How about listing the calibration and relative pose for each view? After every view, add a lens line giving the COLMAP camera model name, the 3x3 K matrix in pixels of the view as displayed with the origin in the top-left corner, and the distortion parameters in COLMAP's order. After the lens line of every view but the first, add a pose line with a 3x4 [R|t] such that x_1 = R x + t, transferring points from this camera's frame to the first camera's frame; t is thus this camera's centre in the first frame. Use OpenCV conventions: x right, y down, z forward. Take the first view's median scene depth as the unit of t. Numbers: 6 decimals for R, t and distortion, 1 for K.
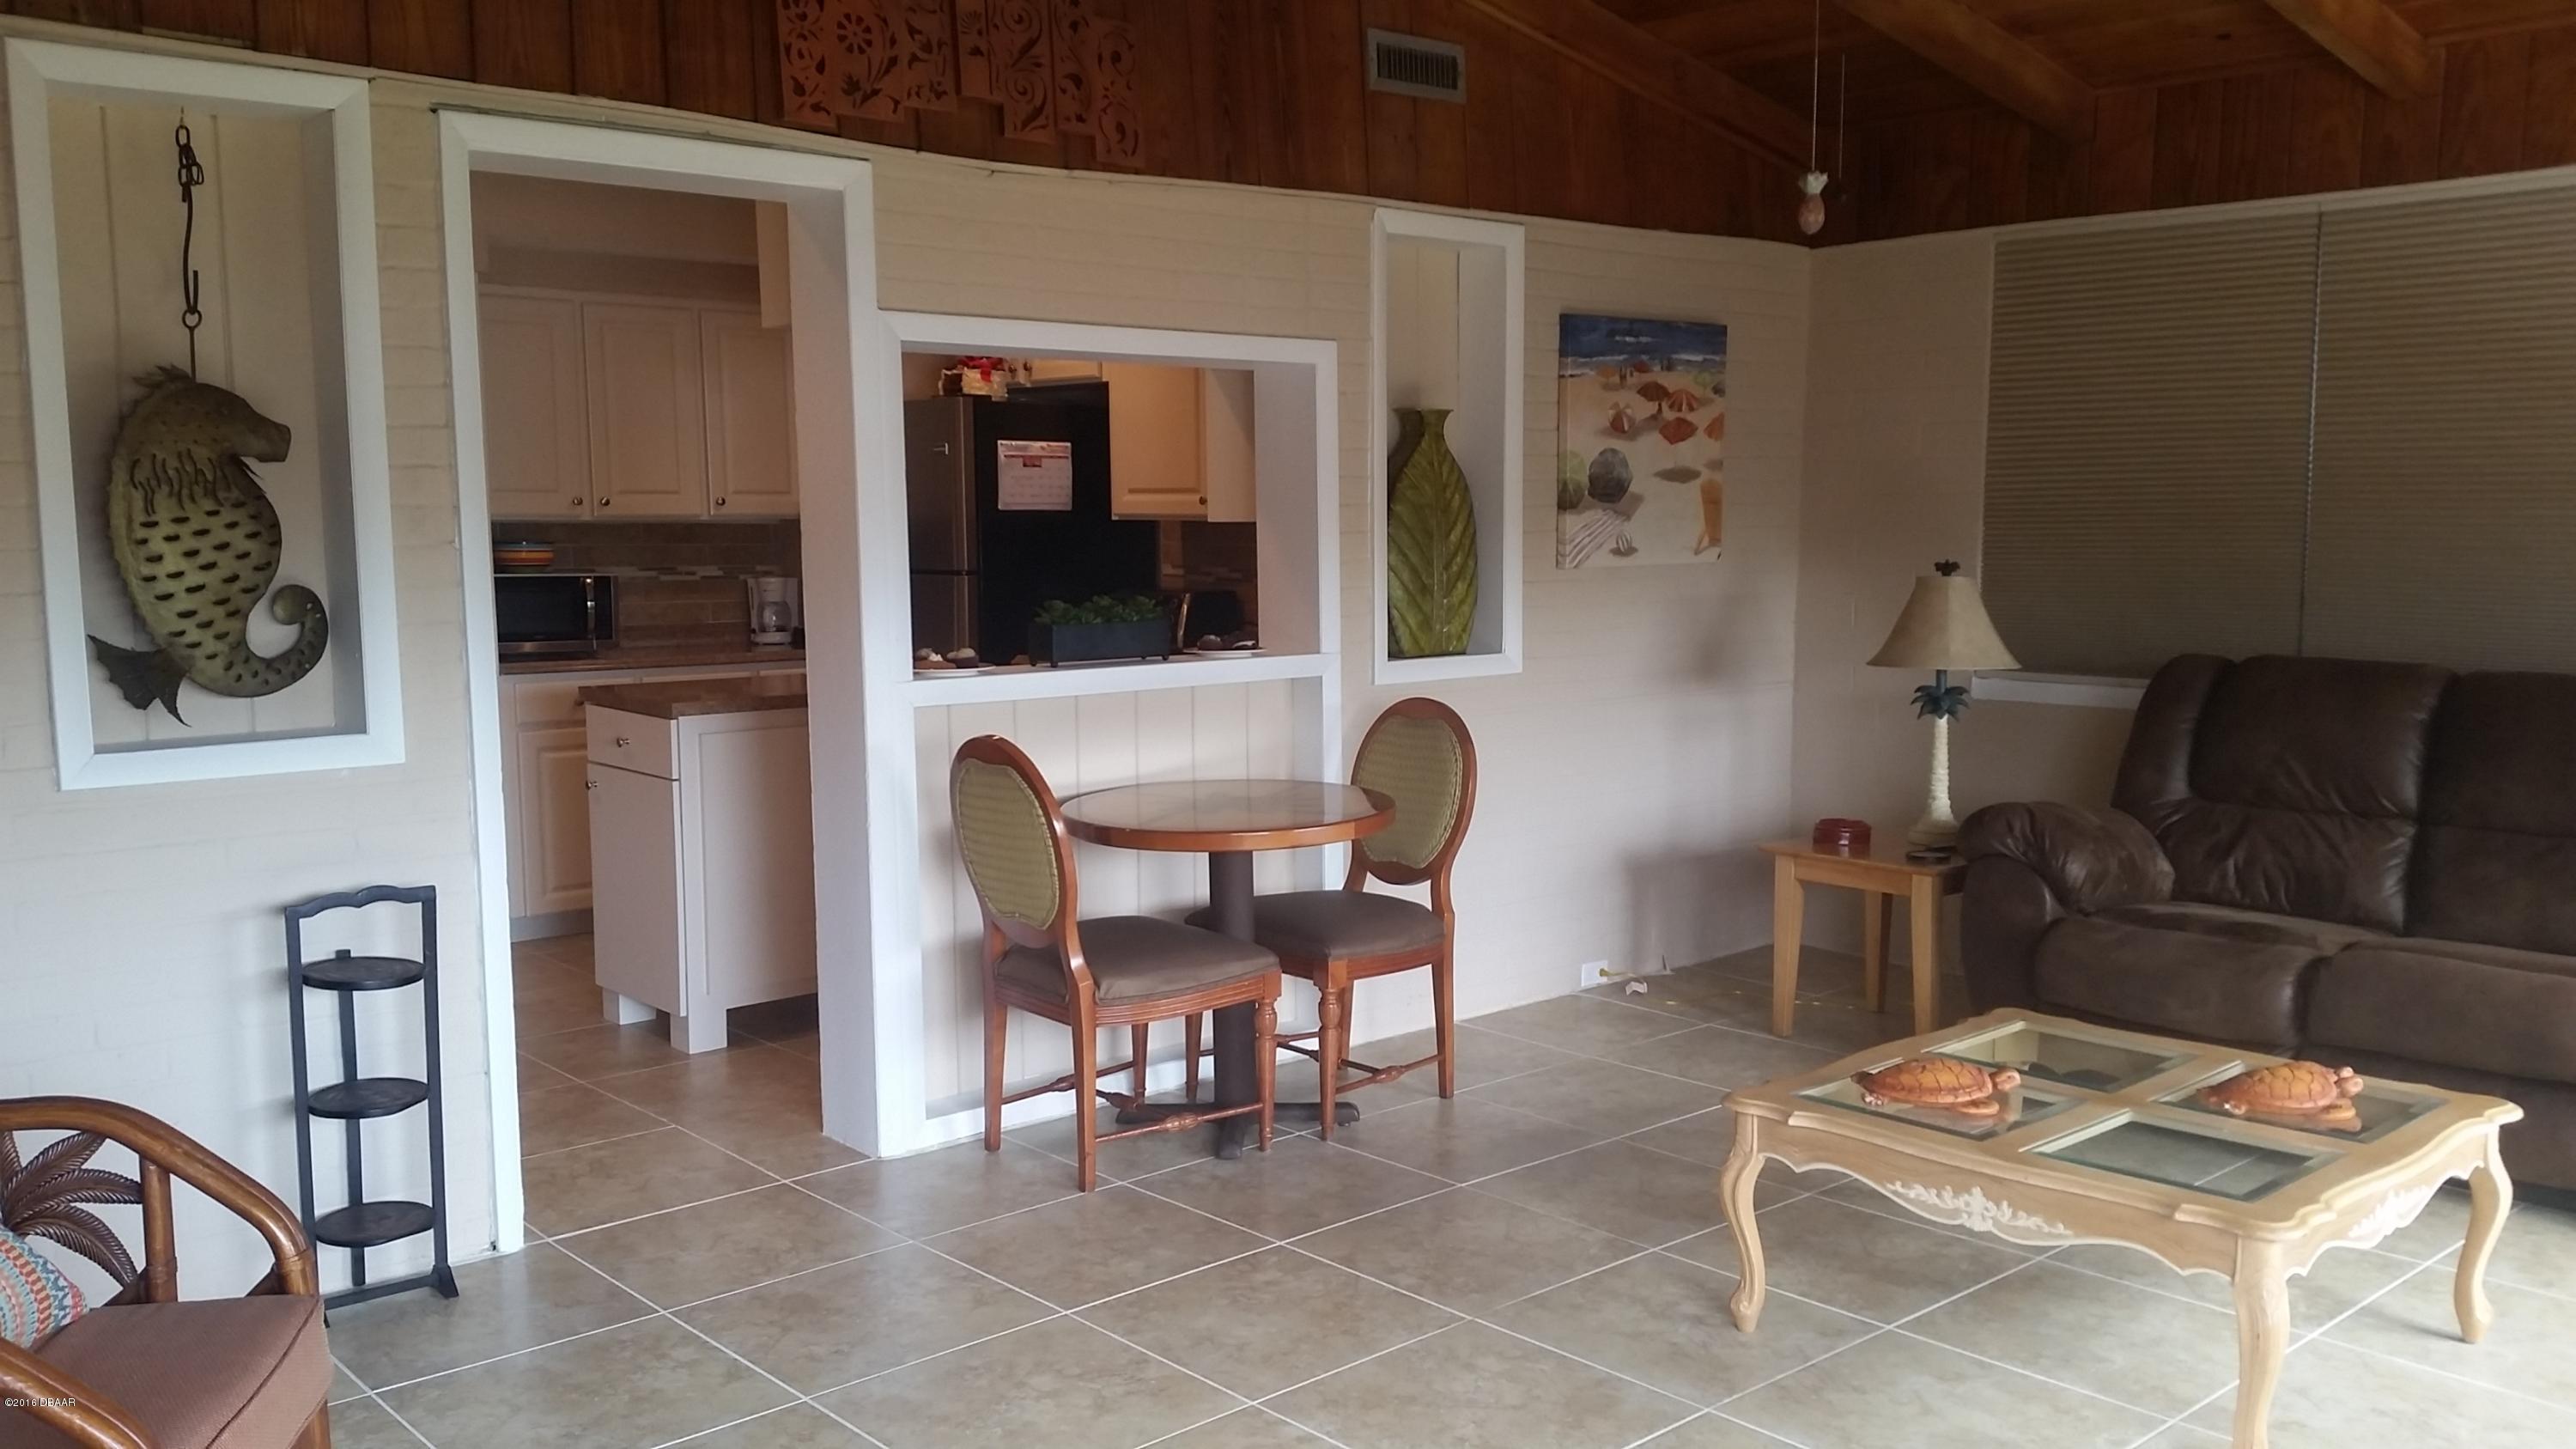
lens RADIAL K [[2114.1, 0, 1359.0], [0, 2114.1, 761.6], [0, 0, 1]] dist [0.046112, -0.070616]
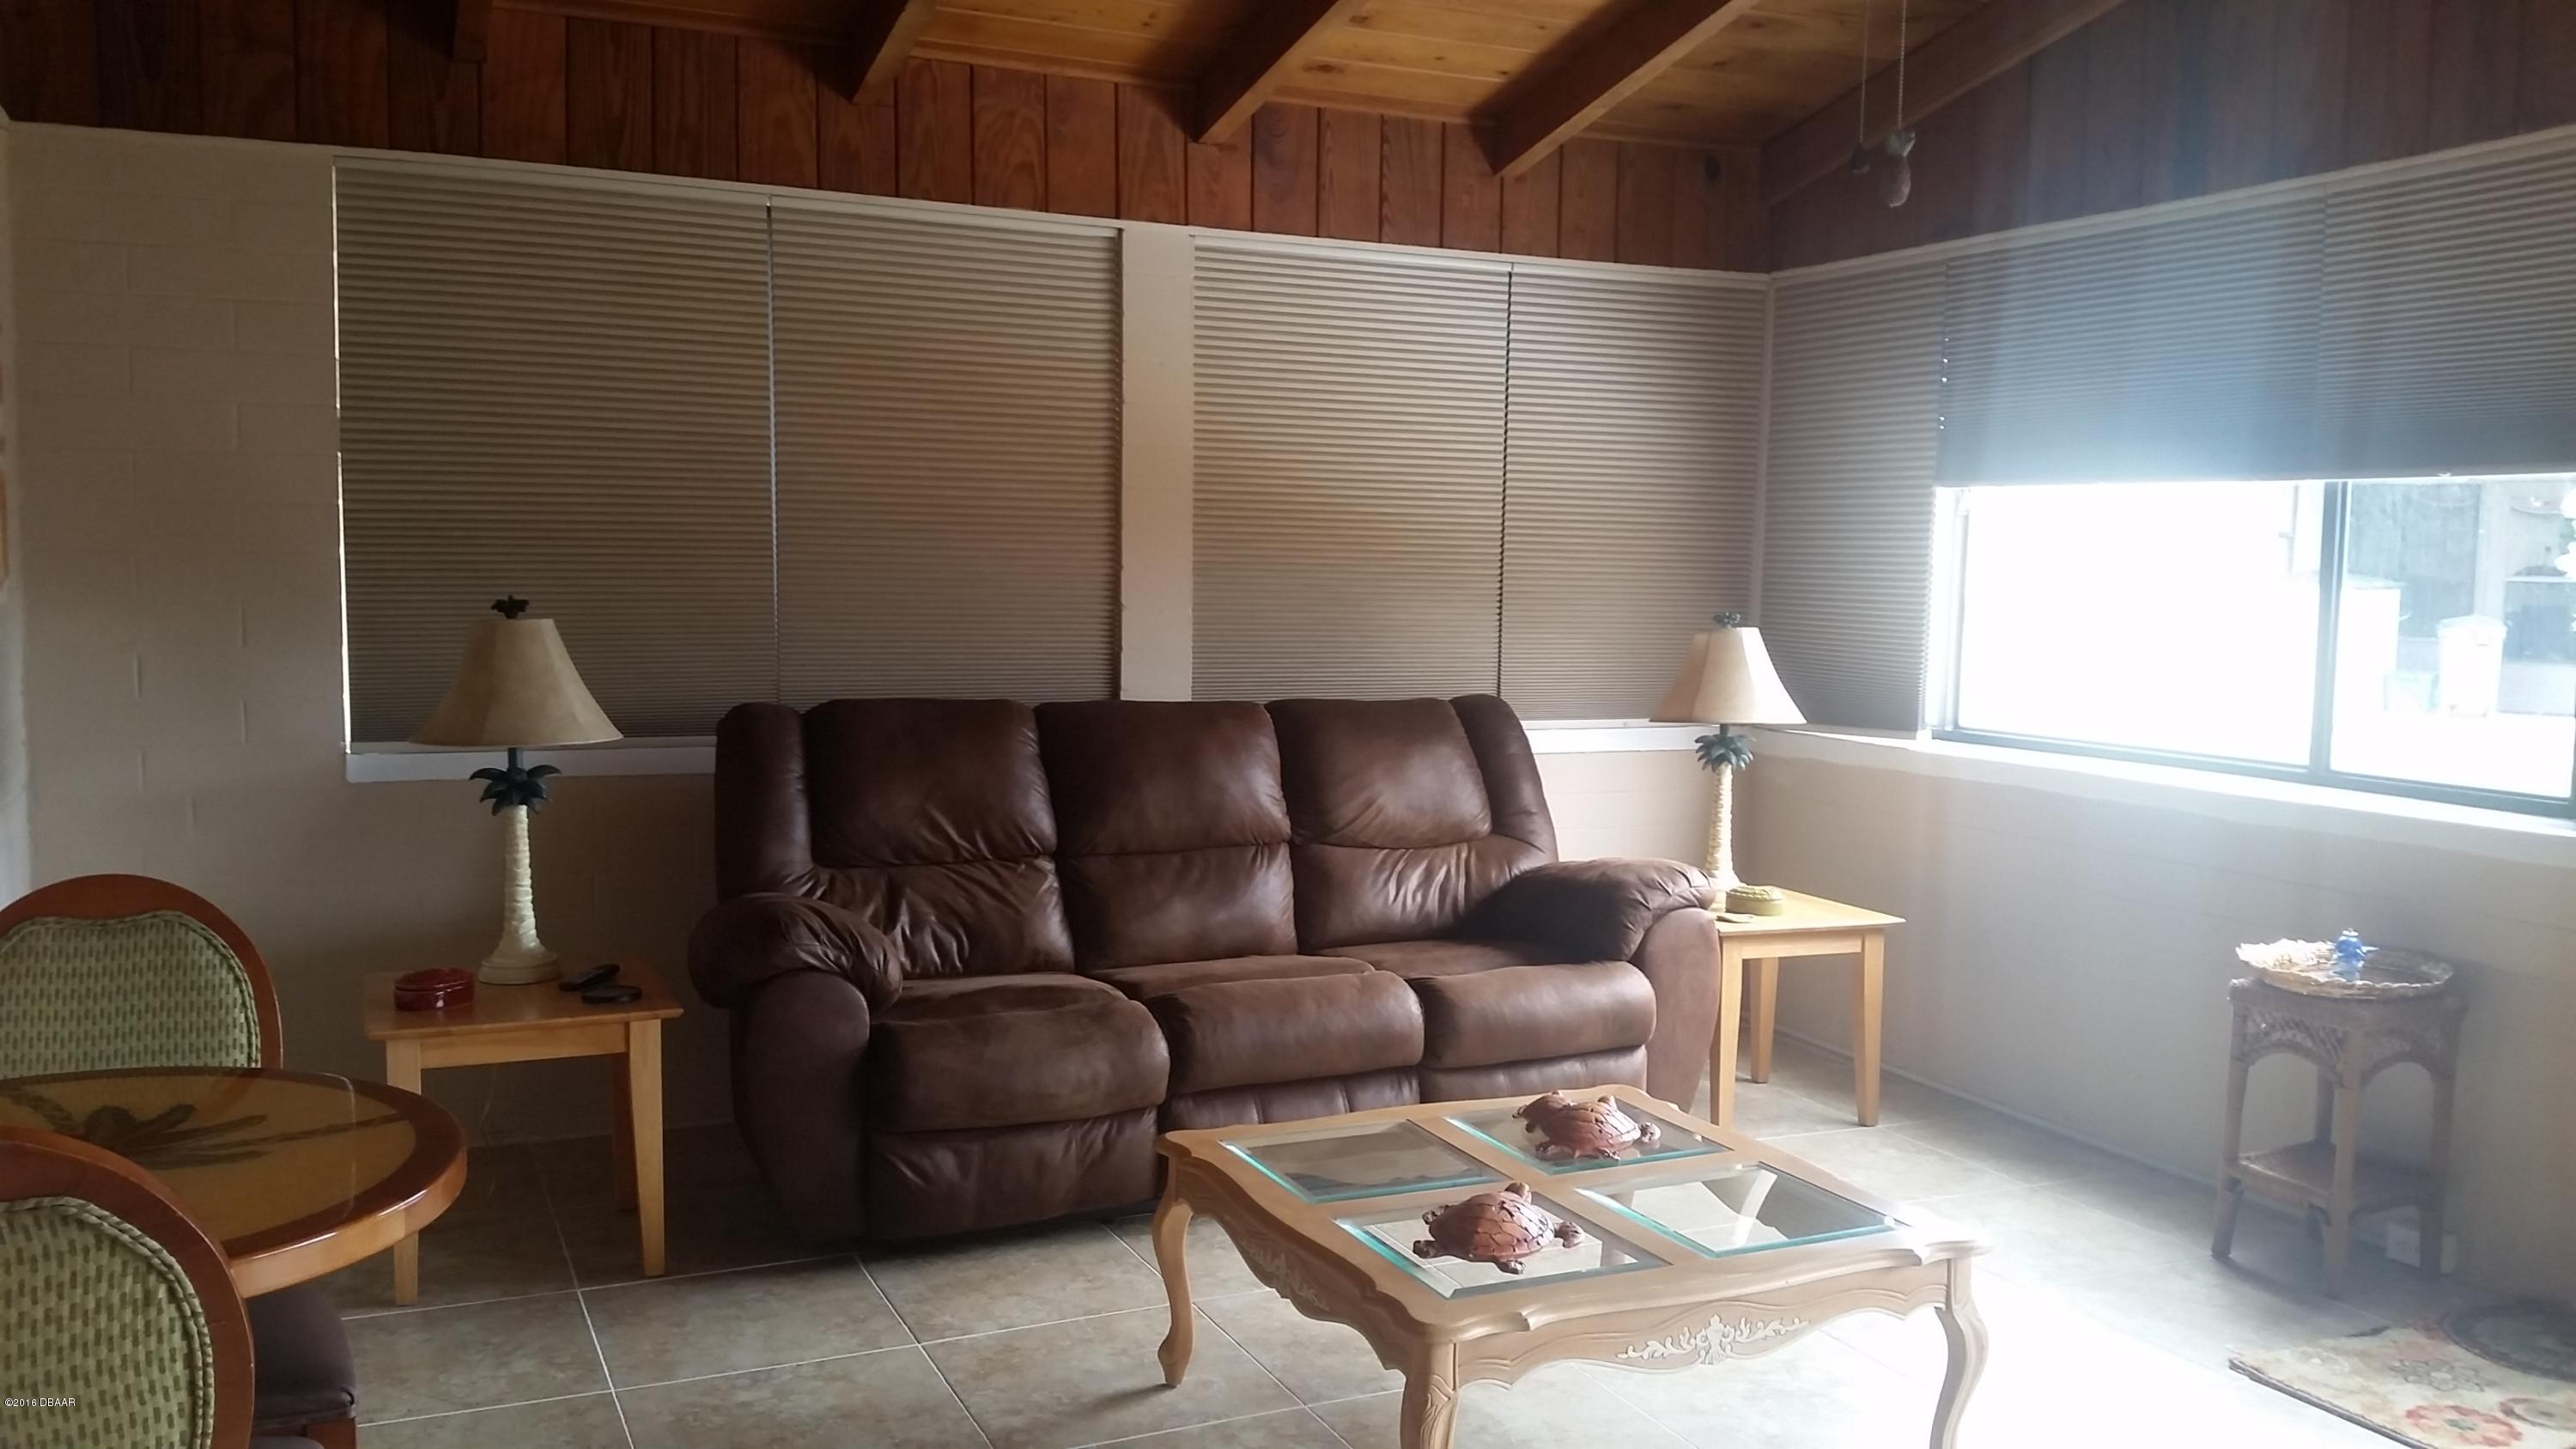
lens RADIAL K [[2114.1, 0, 1280.9], [0, 2114.1, 725.1], [0, 0, 1]] dist [0.046112, -0.070616]
pose [[0.329373, -0.073053, 0.941369, -0.339495], [0.099297, 0.994154, 0.042406, -0.056158], [-0.938964, 0.079507, 0.334702, 0.511961]]
